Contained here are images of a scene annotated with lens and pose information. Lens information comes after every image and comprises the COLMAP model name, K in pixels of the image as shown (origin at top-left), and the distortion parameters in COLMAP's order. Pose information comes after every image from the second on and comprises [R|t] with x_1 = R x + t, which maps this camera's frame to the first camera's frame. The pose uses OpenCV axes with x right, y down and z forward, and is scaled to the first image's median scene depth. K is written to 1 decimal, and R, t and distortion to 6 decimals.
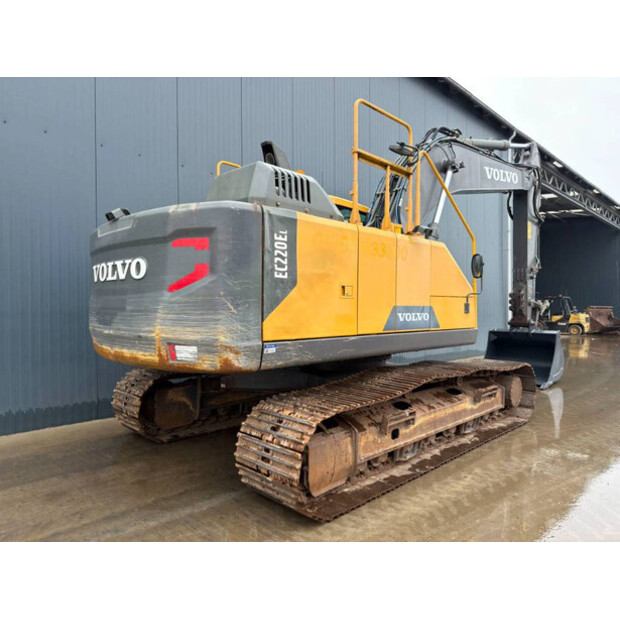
lens RADIAL K [[434.8, 0, 310.6], [0, 434.8, 313.2], [0, 0, 1]] dist [0.064108, -0.066206]
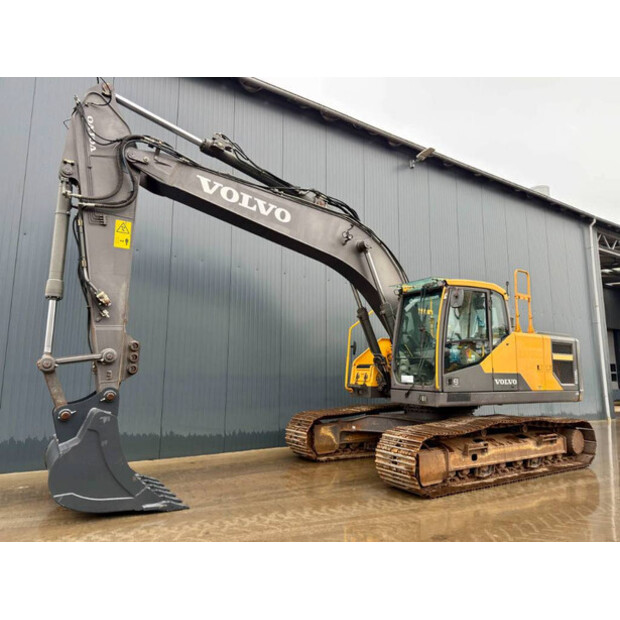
lens RADIAL K [[434.8, 0, 309.2], [0, 434.8, 310.9], [0, 0, 1]] dist [0.064108, -0.066206]
pose [[0.978159, -0.023327, -0.206544, -0.042551], [-0.008547, 0.988329, -0.152096, 0.001569], [0.207681, 0.150540, 0.966543, -0.649868]]
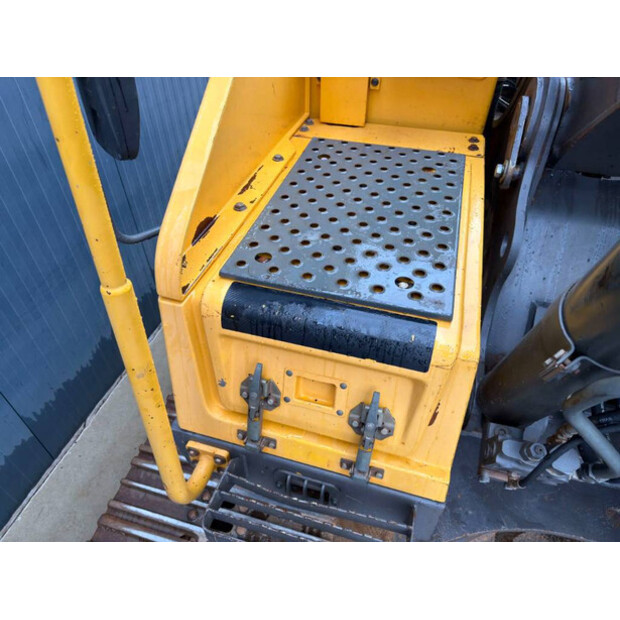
lens RADIAL K [[434.8, 0, 310.5], [0, 434.8, 309.5], [0, 0, 1]] dist [0.064108, -0.066206]
pose [[0.877437, -0.327187, 0.350789, -0.273328], [0.009437, 0.742911, 0.669323, -0.174950], [-0.479599, -0.583979, 0.654946, 1.138414]]
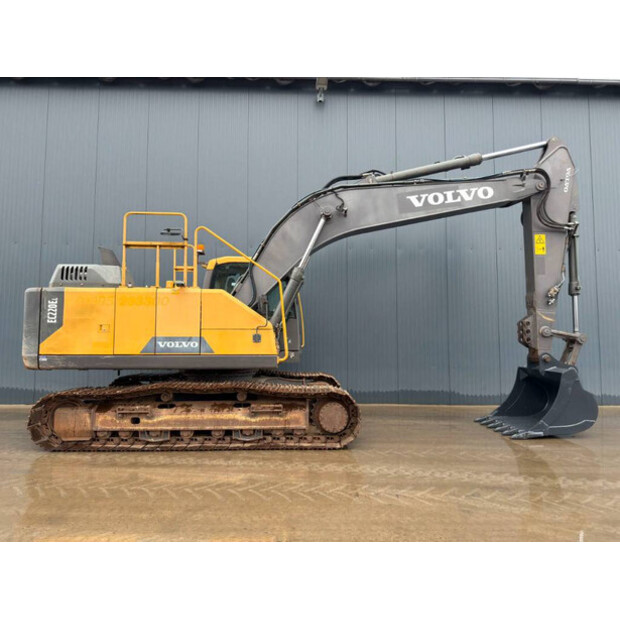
lens RADIAL K [[434.8, 0, 310.7], [0, 434.8, 306.8], [0, 0, 1]] dist [0.064108, -0.066206]
pose [[0.738397, -0.037967, -0.673297, 1.518027], [-0.011941, 0.997521, -0.069345, -0.020242], [0.674261, 0.059244, 0.736113, 0.226321]]
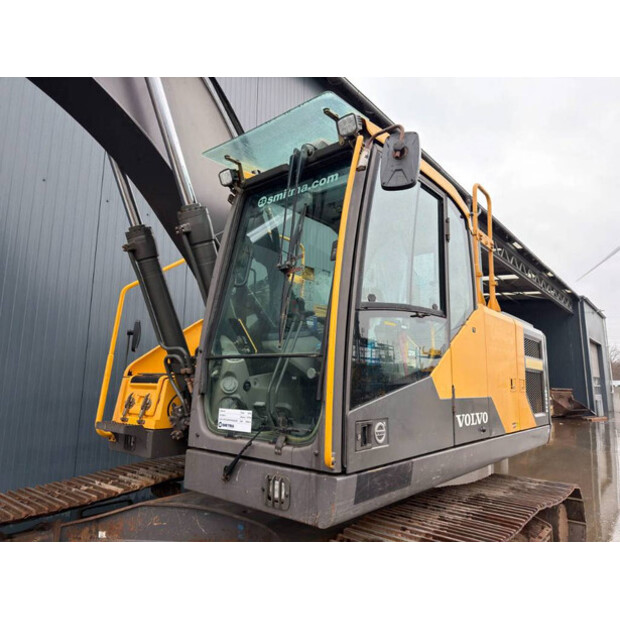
lens RADIAL K [[434.8, 0, 318.2], [0, 434.8, 312.9], [0, 0, 1]] dist [0.064108, -0.066206]
pose [[0.993044, 0.032347, 0.113212, 0.006936], [-0.012458, 0.984990, -0.172161, -0.033756], [-0.117082, 0.169553, 0.978542, 0.423591]]
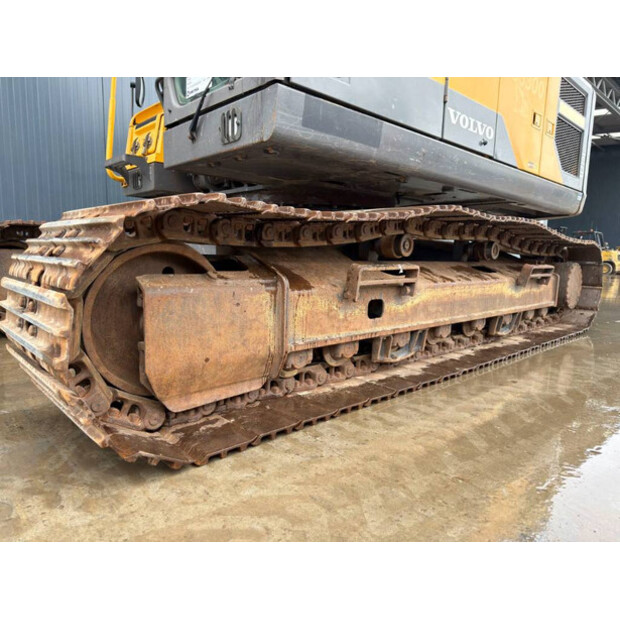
lens RADIAL K [[434.8, 0, 310.7], [0, 434.8, 311.3], [0, 0, 1]] dist [0.064108, -0.066206]
pose [[0.999498, 0.021536, -0.023248, 0.114512], [-0.018823, 0.993621, 0.111186, 0.198842], [0.025494, -0.110692, 0.993528, 0.429859]]
